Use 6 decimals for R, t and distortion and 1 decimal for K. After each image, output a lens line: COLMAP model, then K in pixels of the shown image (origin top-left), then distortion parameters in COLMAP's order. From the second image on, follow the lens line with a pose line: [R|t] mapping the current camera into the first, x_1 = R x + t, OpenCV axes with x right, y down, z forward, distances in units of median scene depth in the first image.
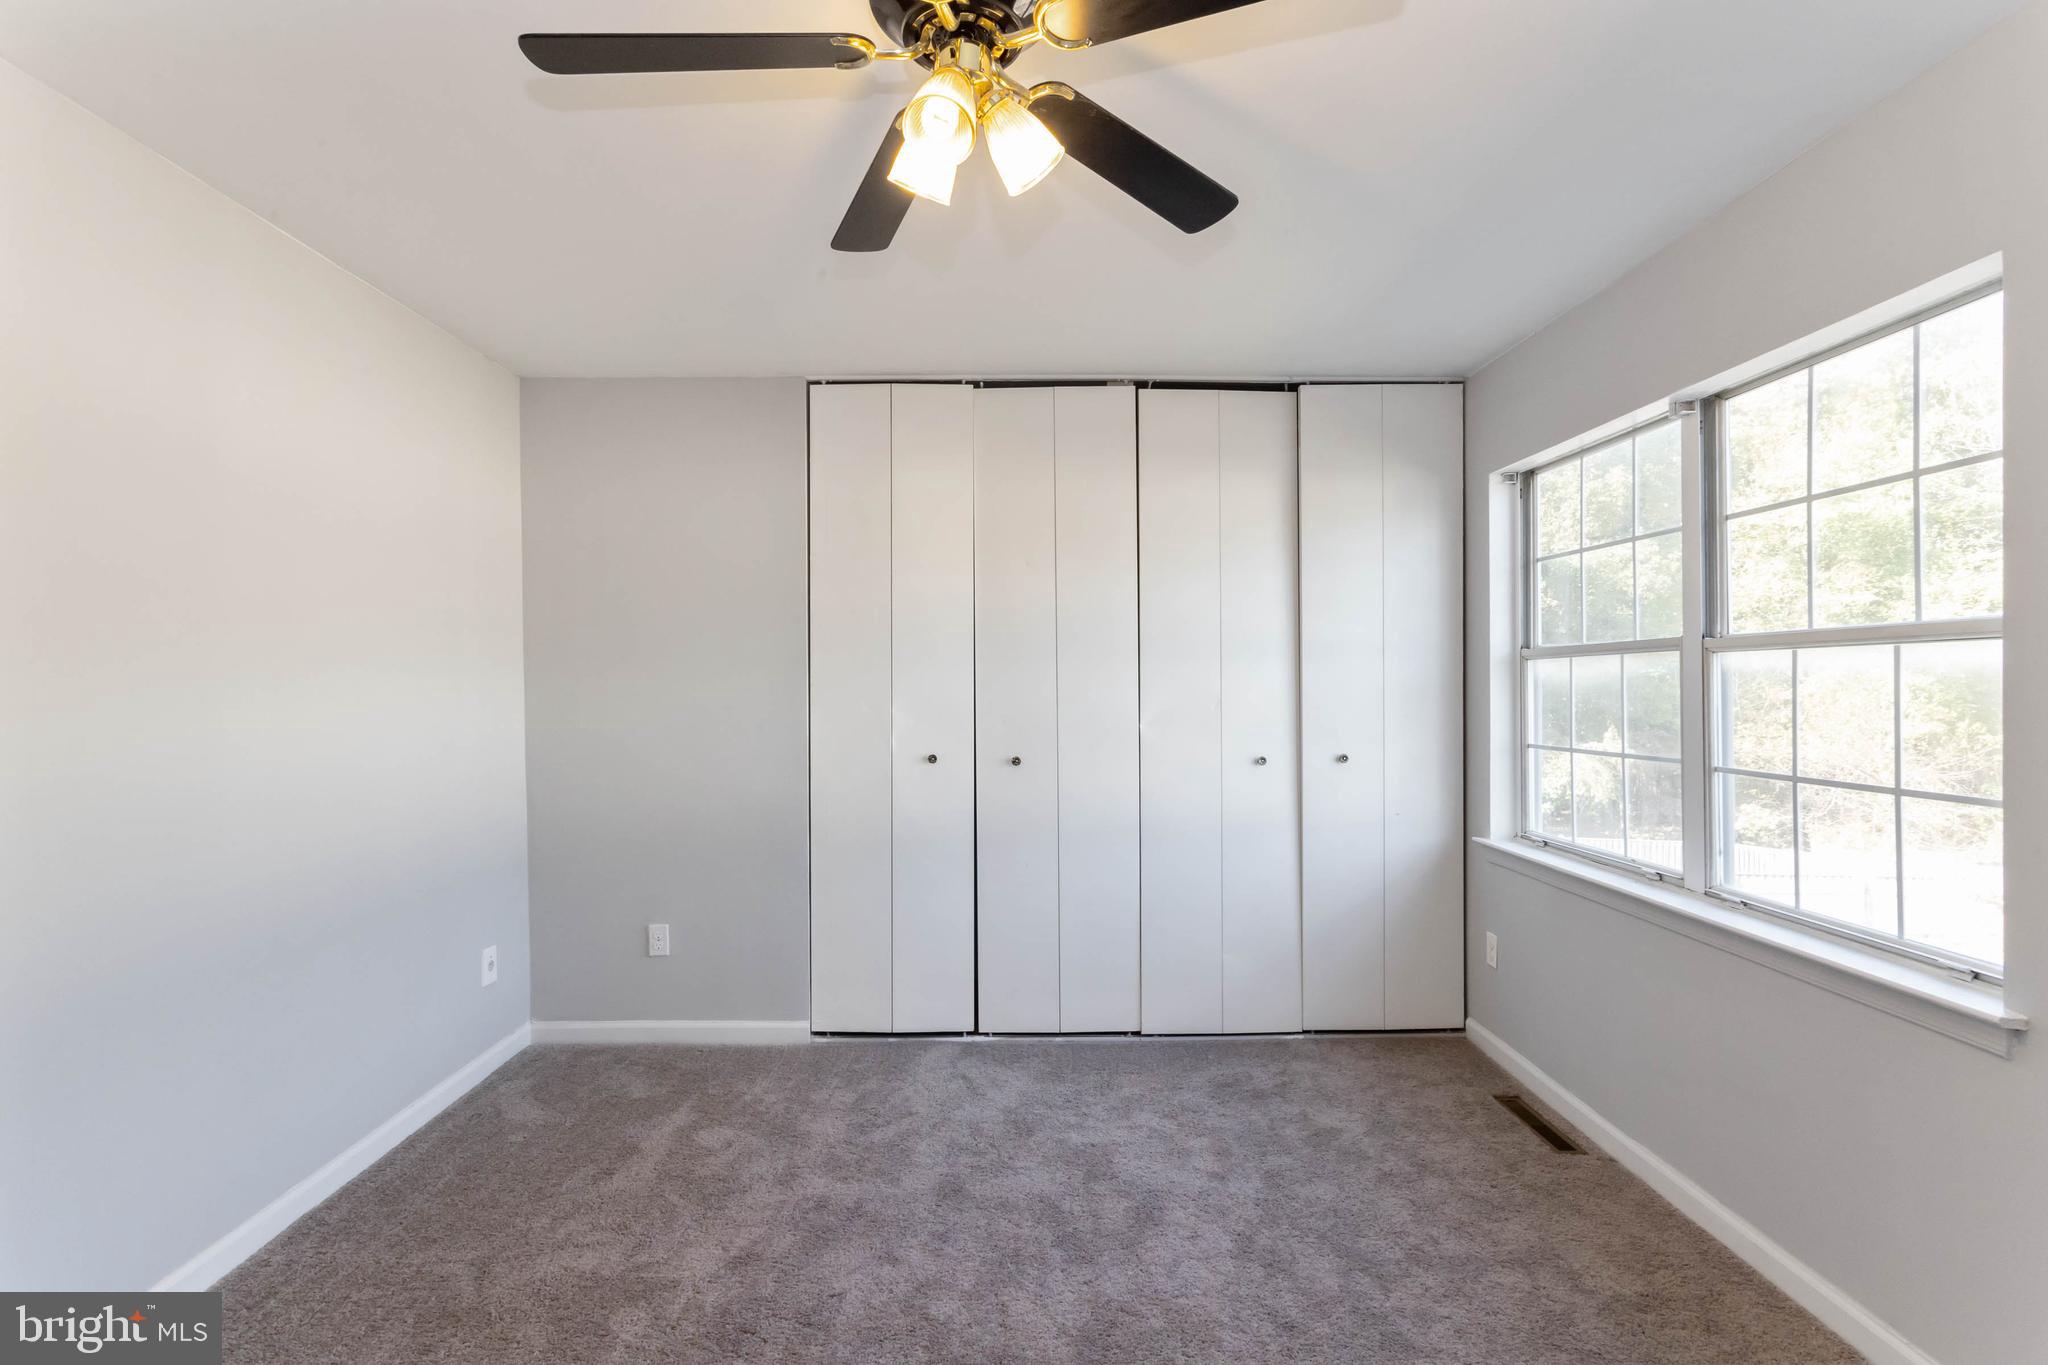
lens RADIAL K [[969.2, 0, 1020.7], [0, 969.2, 685.4], [0, 0, 1]] dist [-0.001794, 0.004087]
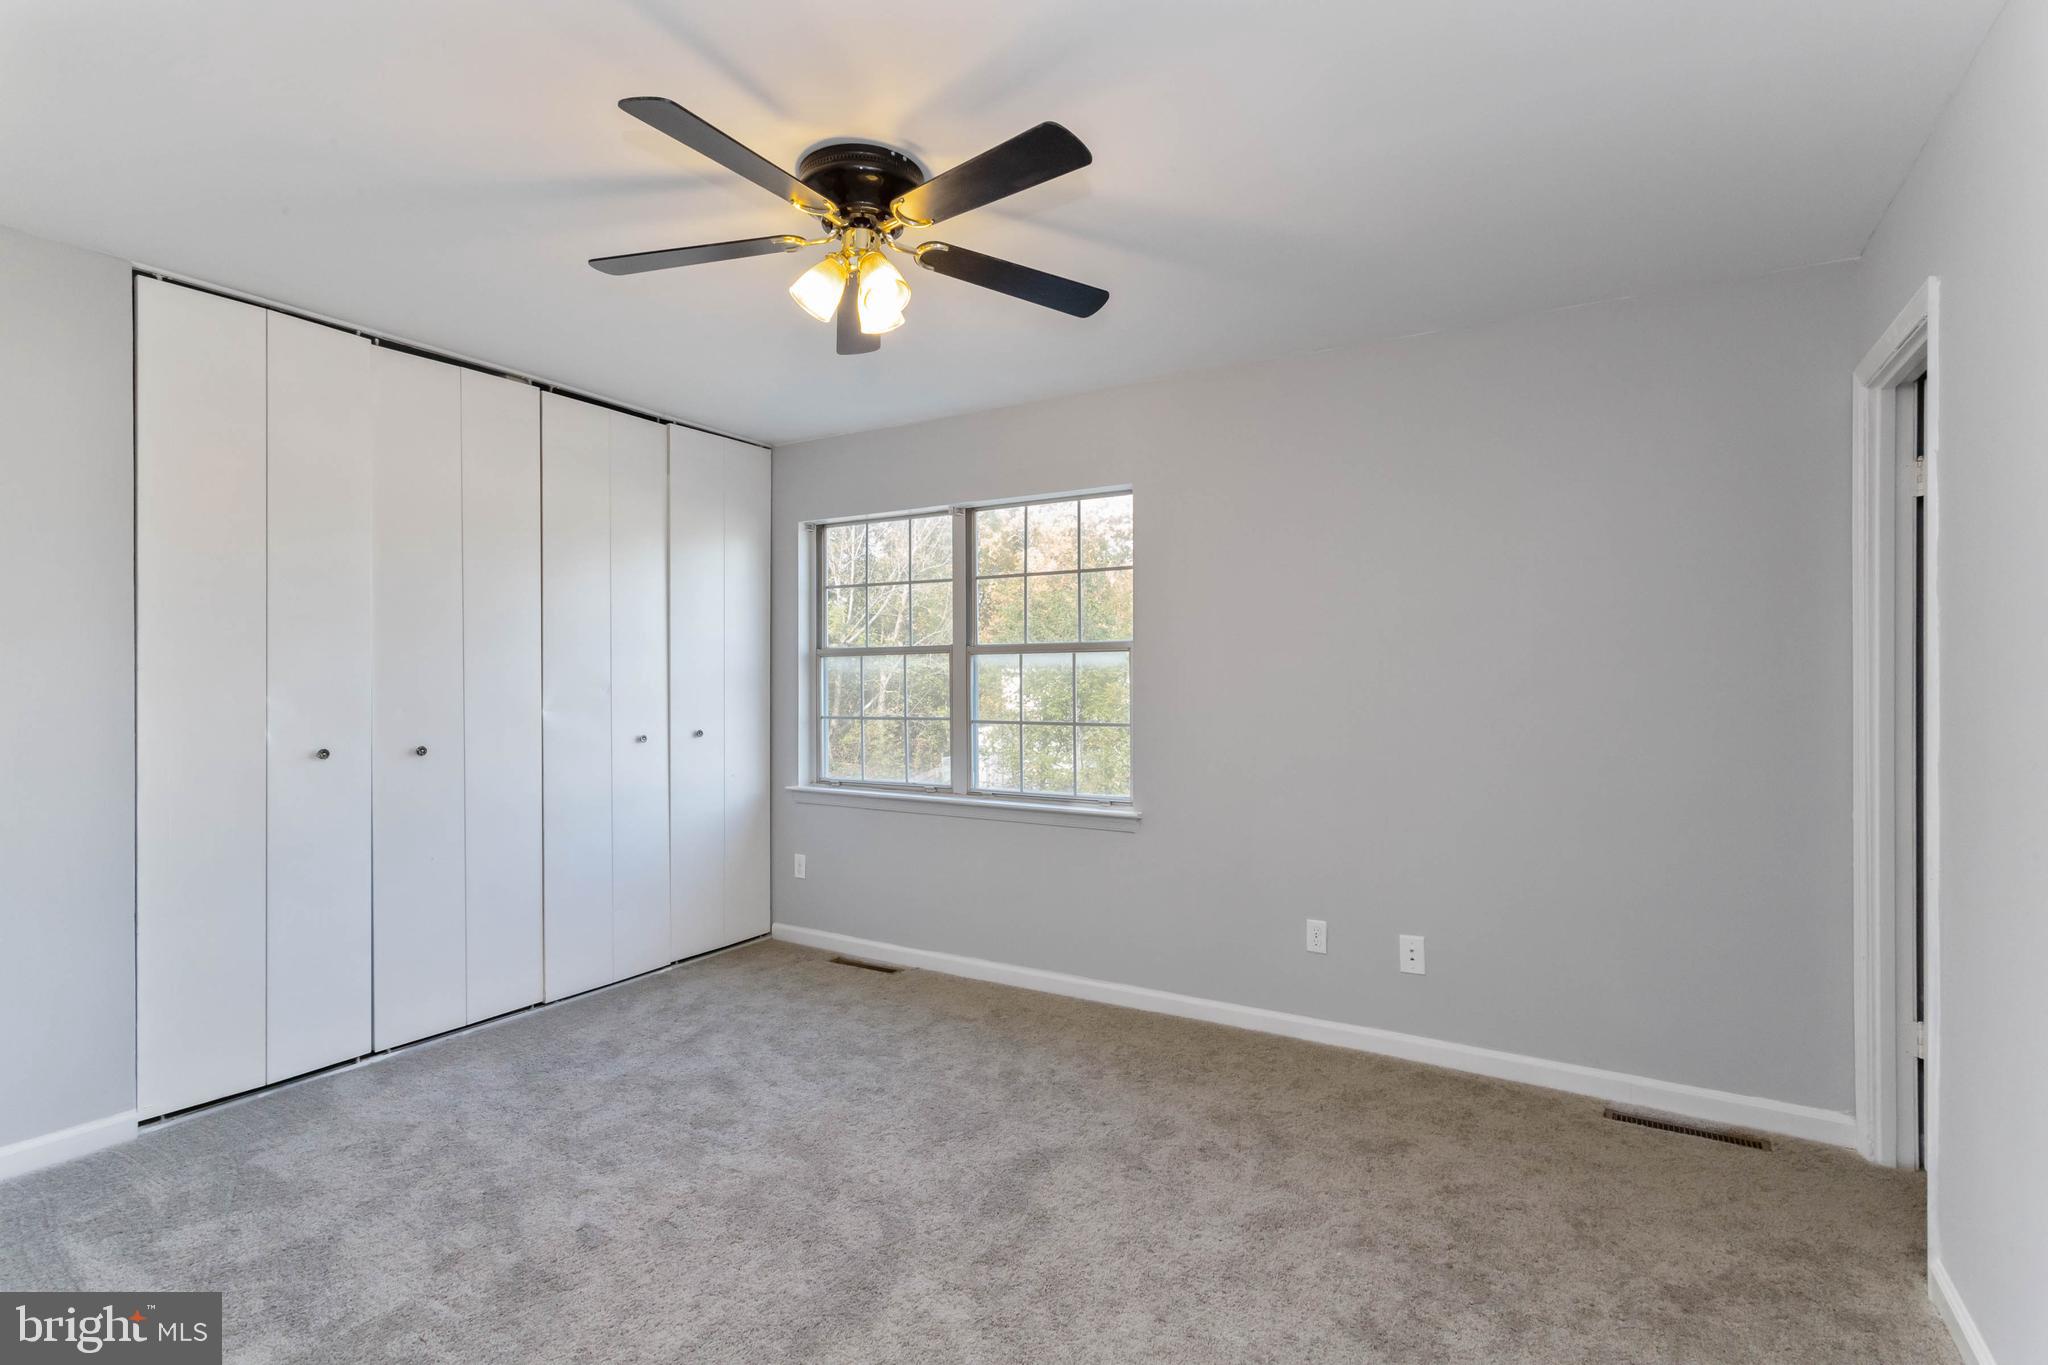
lens RADIAL K [[969.2, 0, 1005.6], [0, 969.2, 687.2], [0, 0, 1]] dist [-0.001794, 0.004087]
pose [[0.531639, -0.001966, 0.846969, -0.612354], [0.002202, 0.999997, 0.000939, 0.019286], [-0.846968, 0.001365, 0.531642, 0.018081]]
